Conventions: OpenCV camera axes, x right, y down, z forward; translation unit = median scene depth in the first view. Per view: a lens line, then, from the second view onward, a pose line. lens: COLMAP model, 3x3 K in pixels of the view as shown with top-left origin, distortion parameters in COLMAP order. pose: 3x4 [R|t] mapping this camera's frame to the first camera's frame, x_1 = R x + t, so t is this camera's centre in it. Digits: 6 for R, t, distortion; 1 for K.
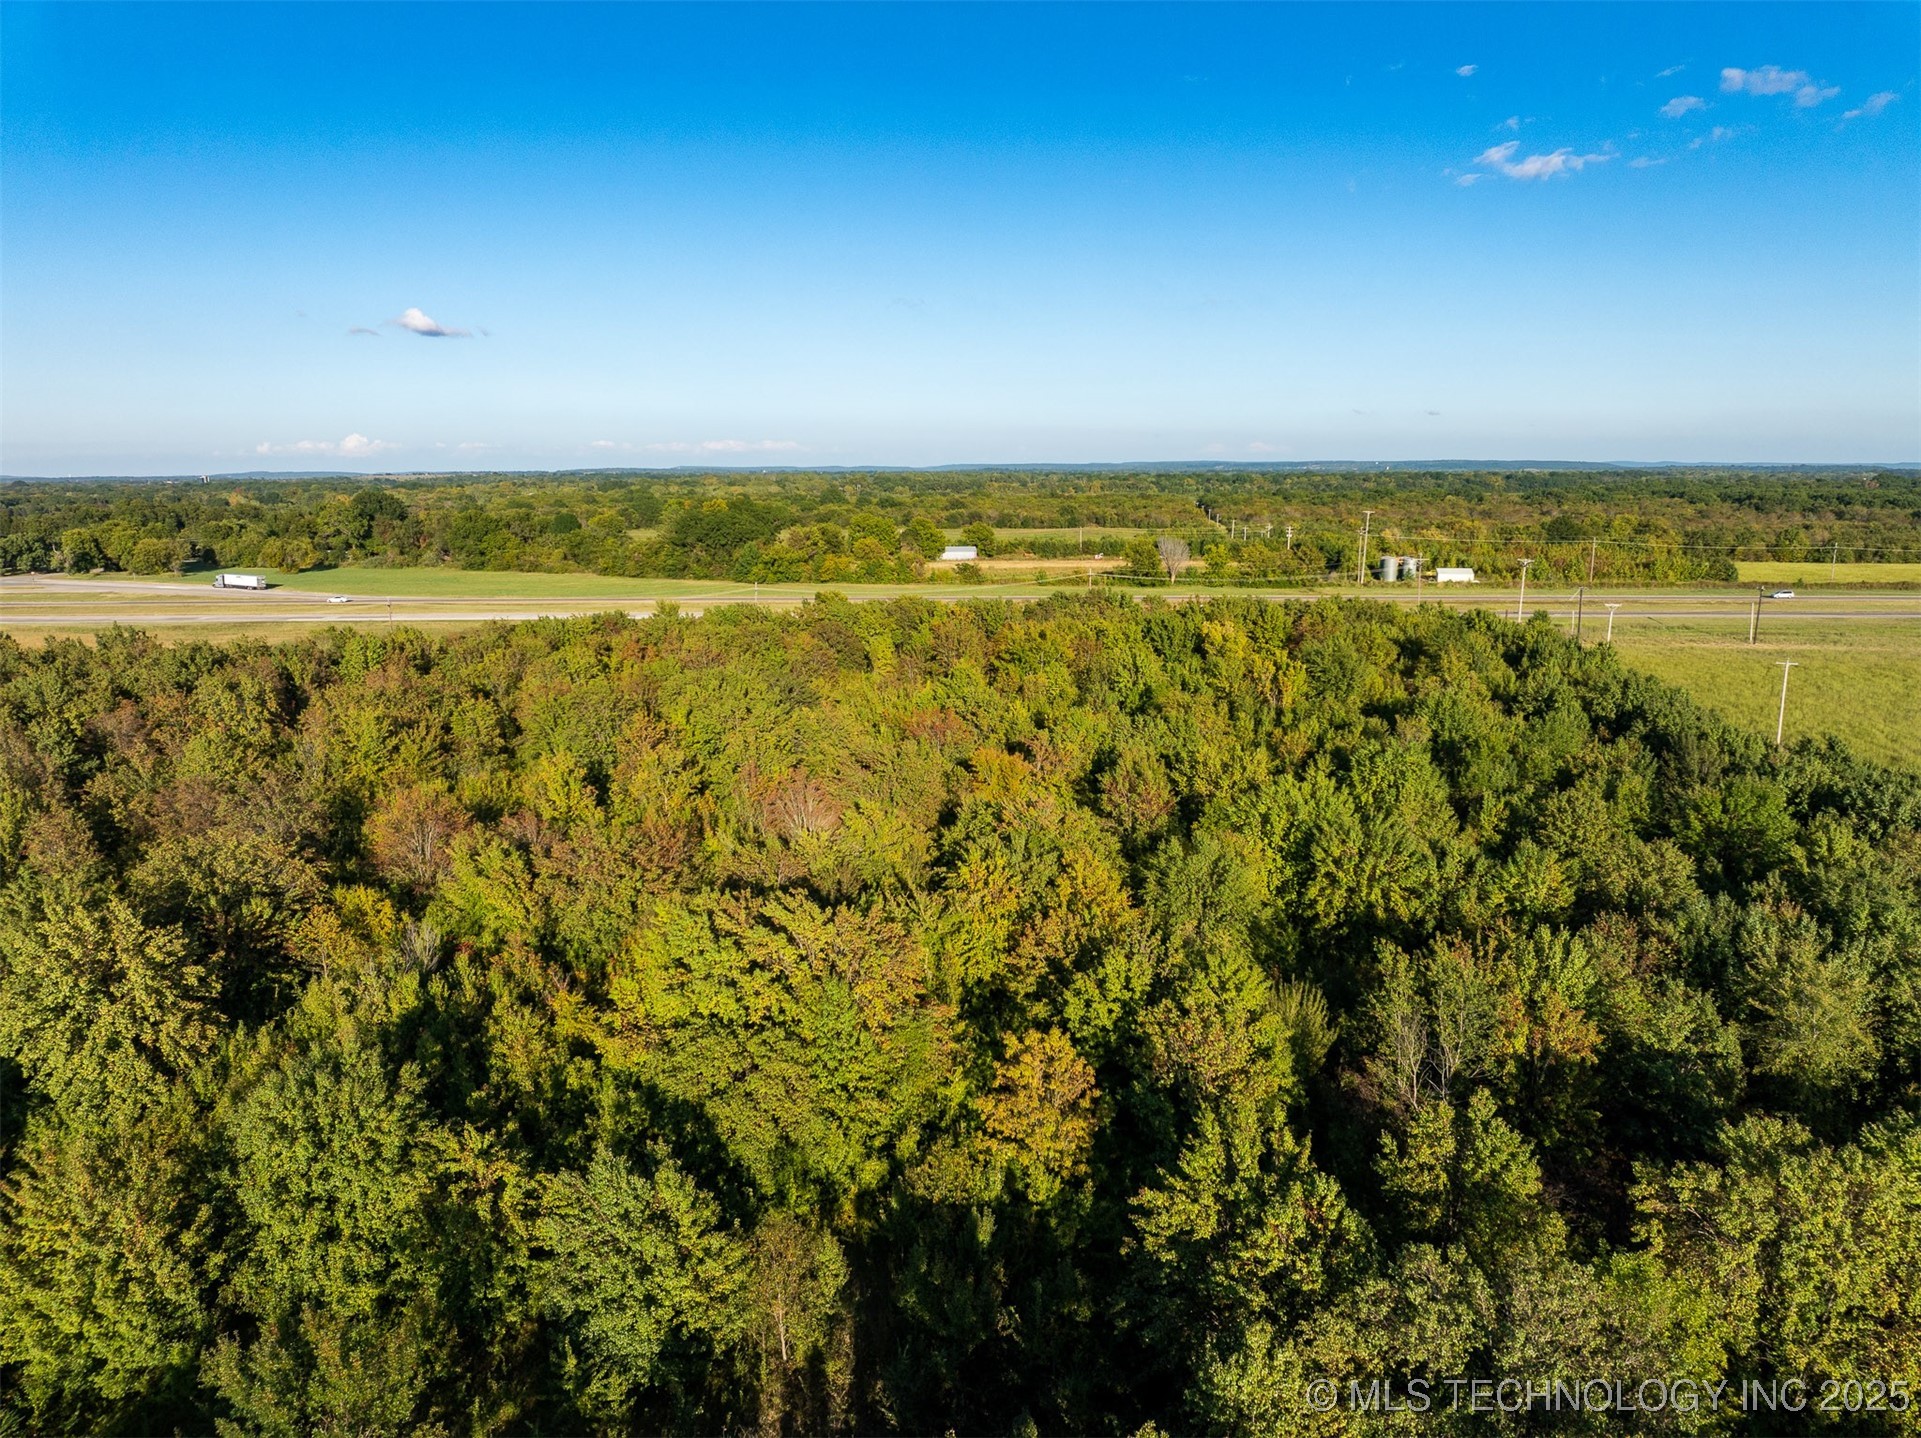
lens RADIAL K [[1352.5, 0, 967.5], [0, 1352.5, 711.9], [0, 0, 1]] dist [-0.047934, 0.021940]
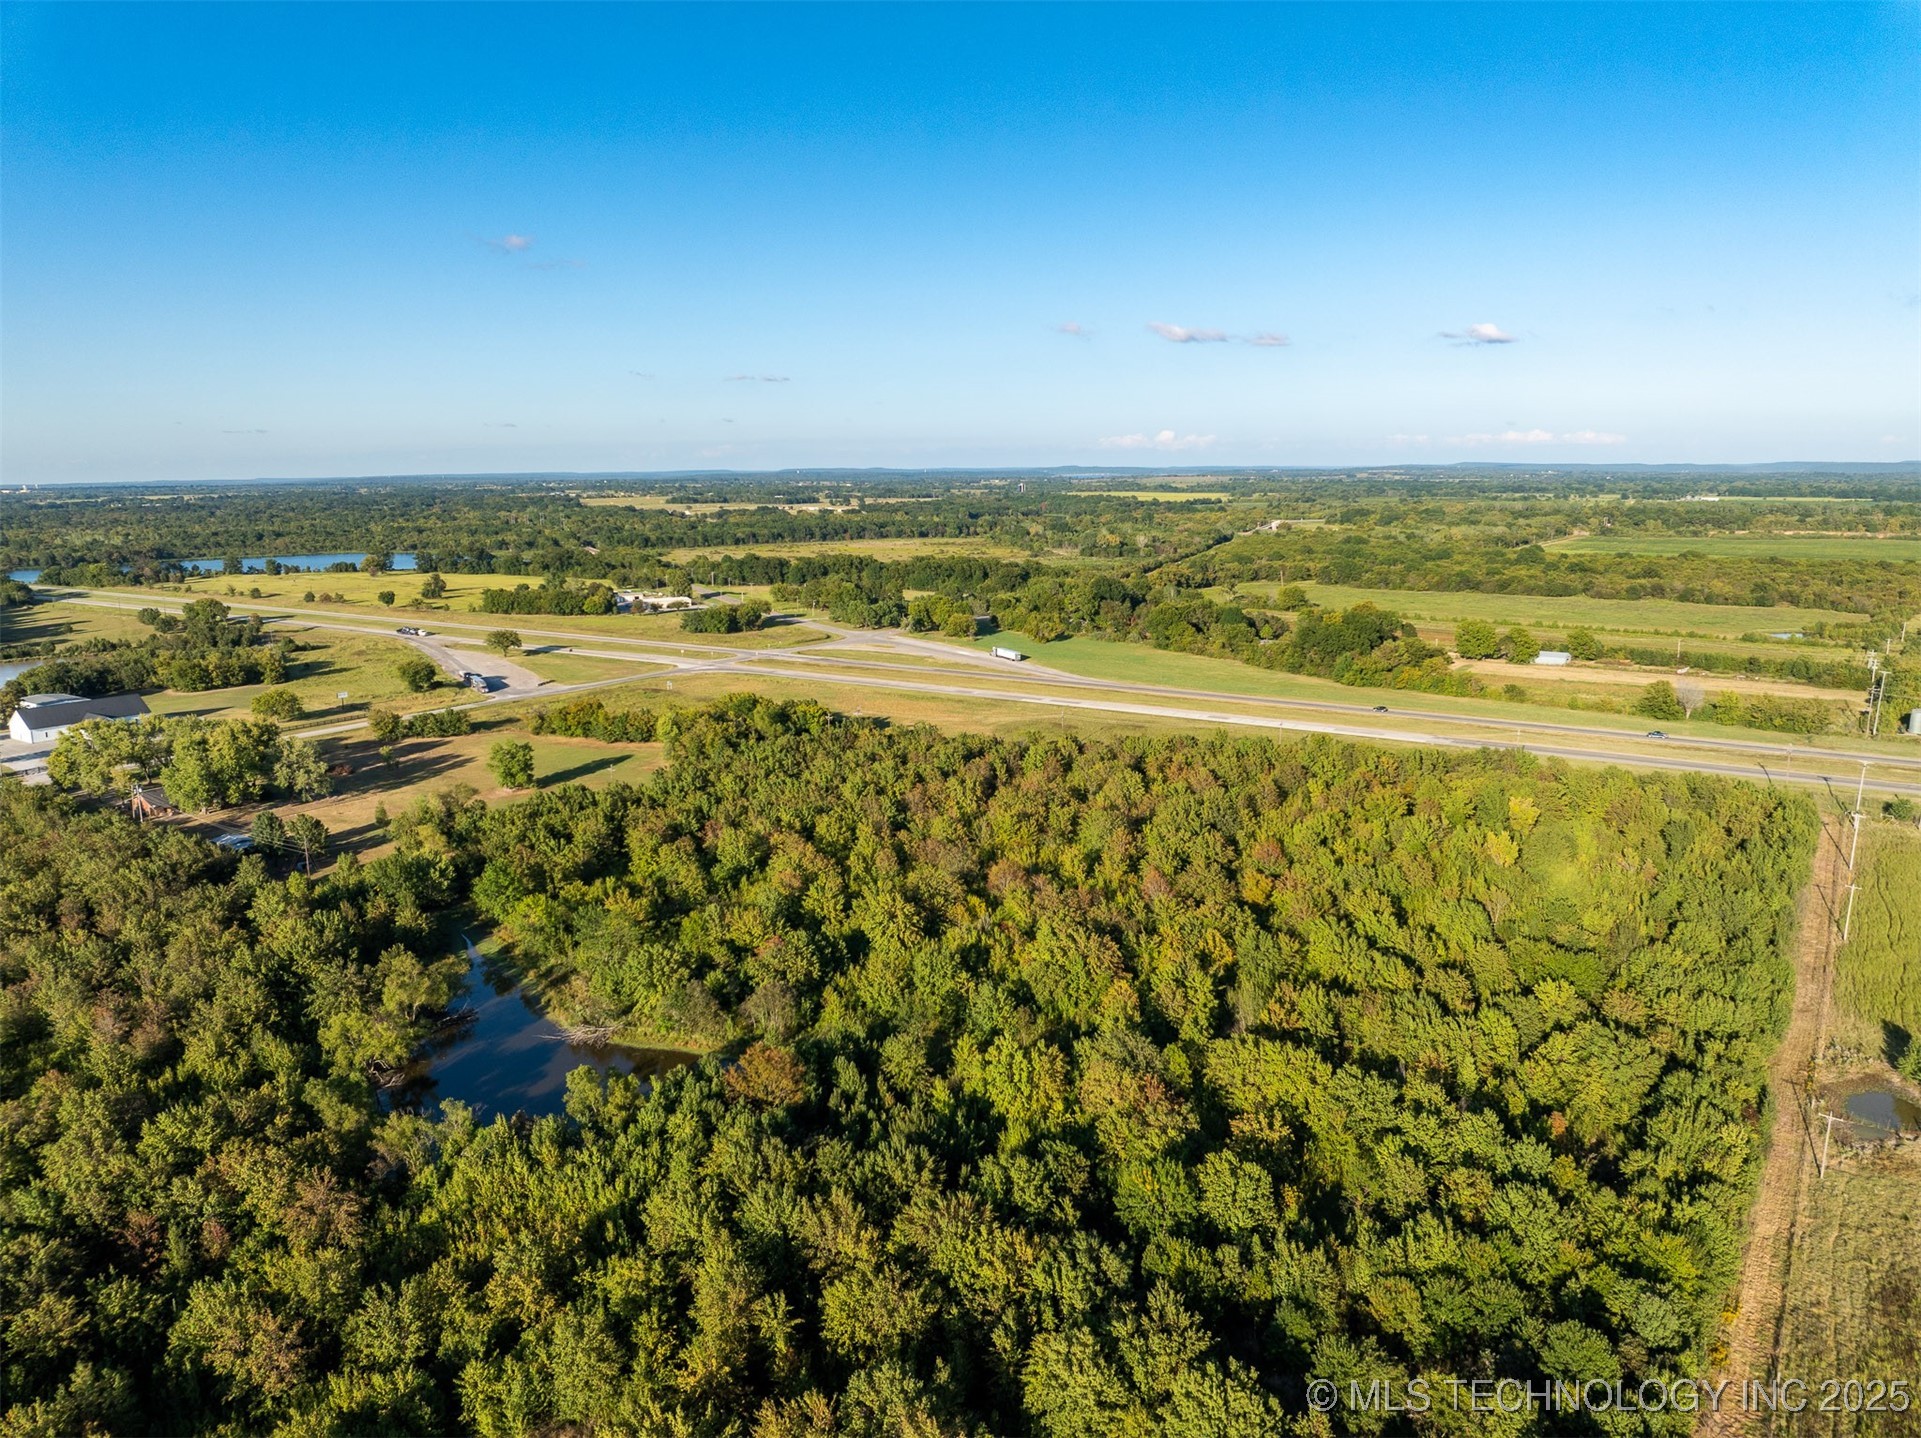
lens RADIAL K [[1348.0, 0, 964.5], [0, 1348.0, 726.6], [0, 0, 1]] dist [-0.036496, -0.004984]
pose [[0.847385, 0.098344, -0.521793, 0.700074], [-0.089913, 0.995083, 0.041529, -0.246435], [0.523311, 0.011725, 0.852061, -1.026963]]
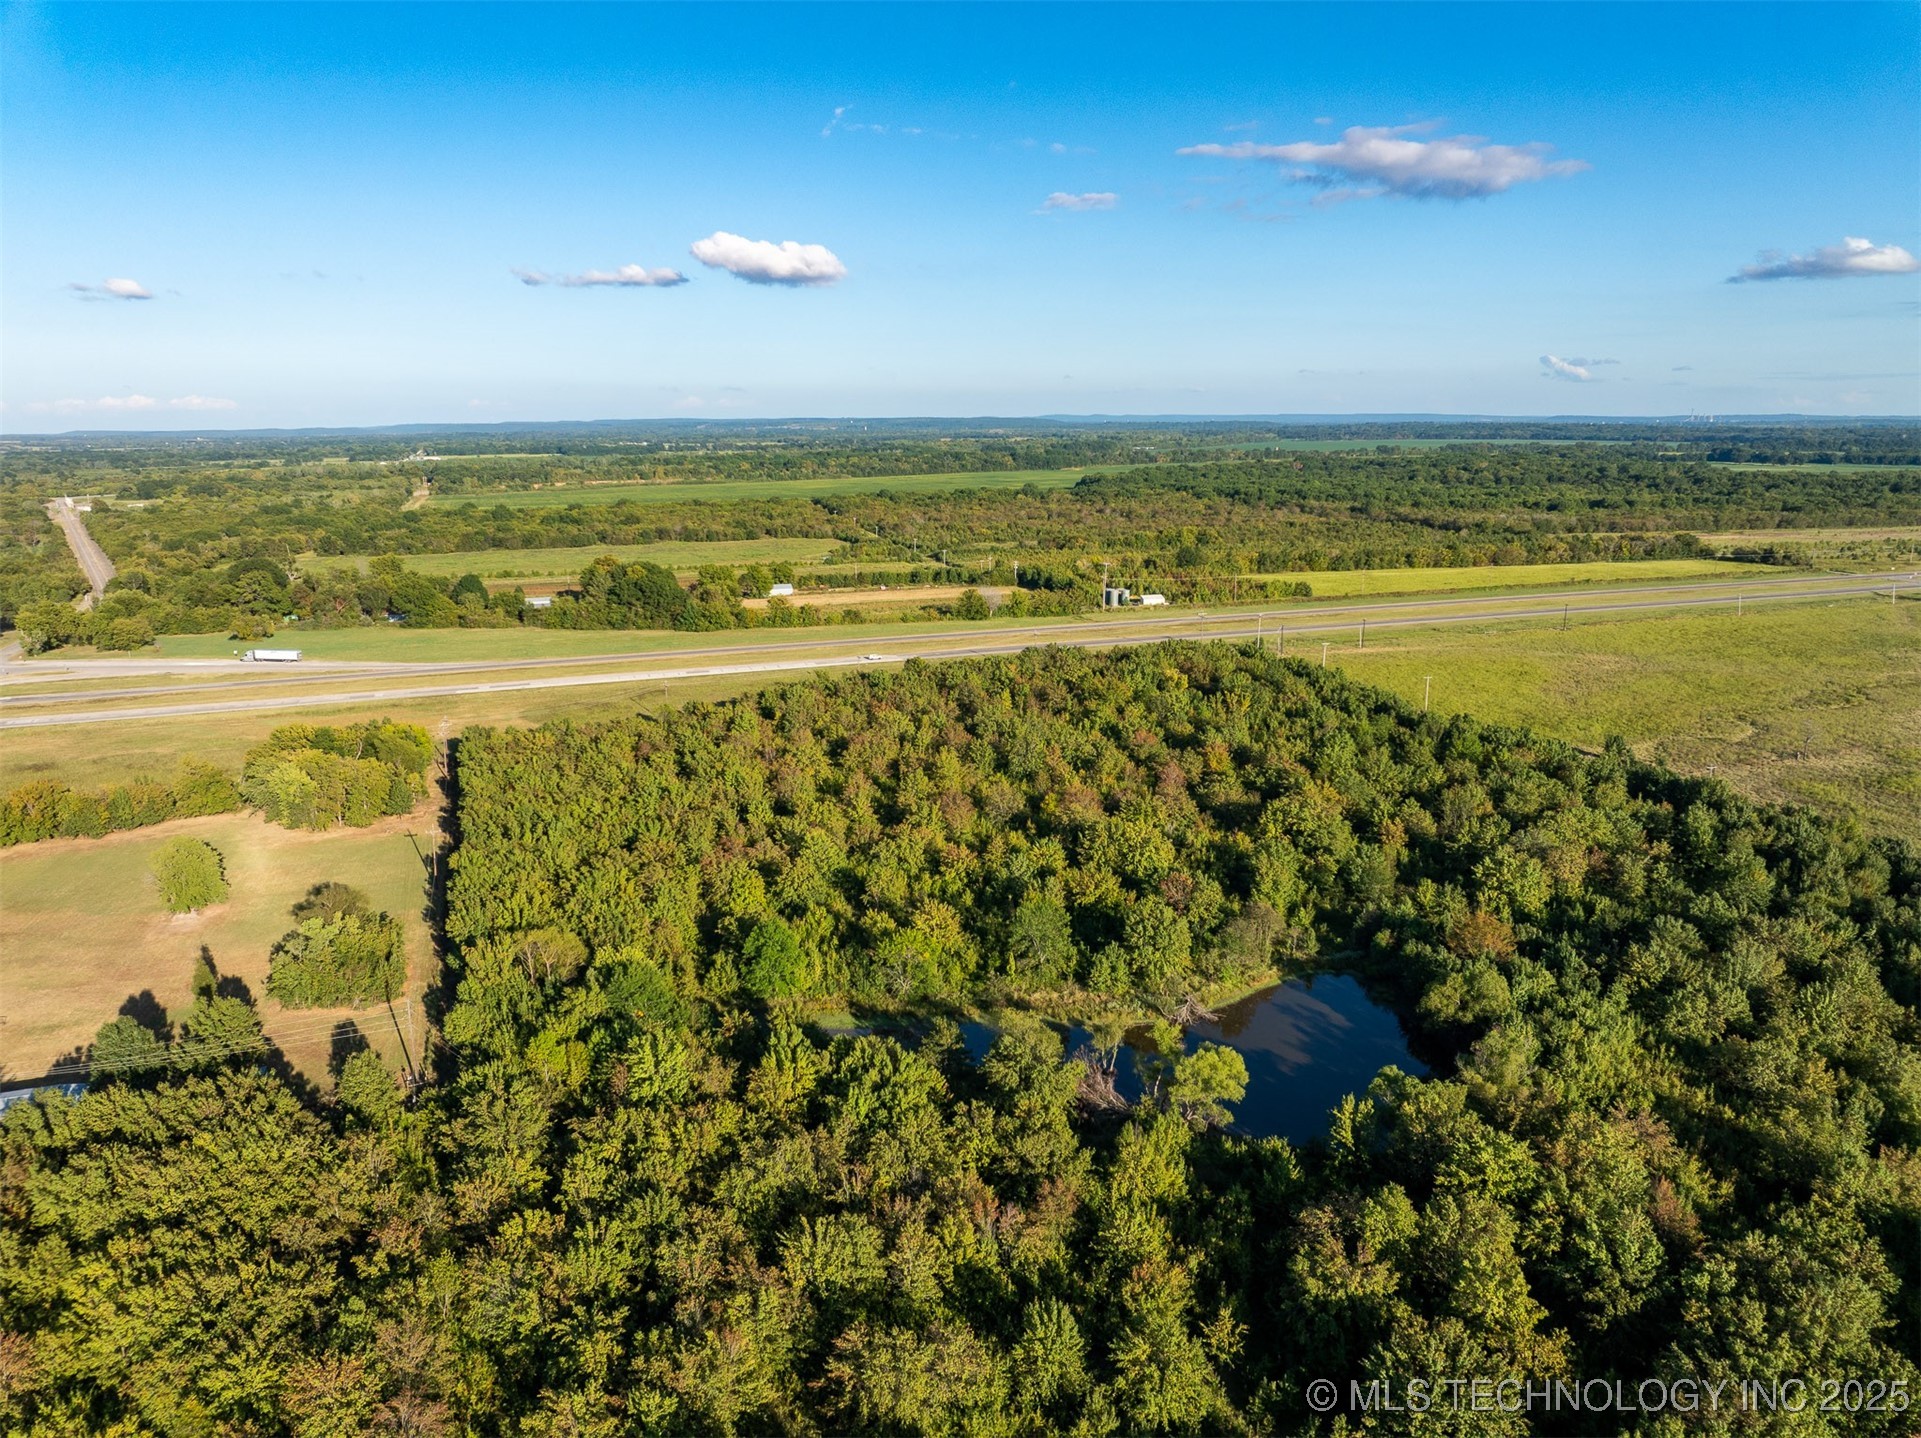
lens RADIAL K [[1348.0, 0, 964.5], [0, 1348.0, 726.6], [0, 0, 1]] dist [-0.036496, -0.004984]
pose [[0.927805, -0.087278, 0.362712, -1.322633], [0.071325, 0.995813, 0.057171, -0.189601], [-0.366184, -0.027173, 0.930146, -1.182171]]
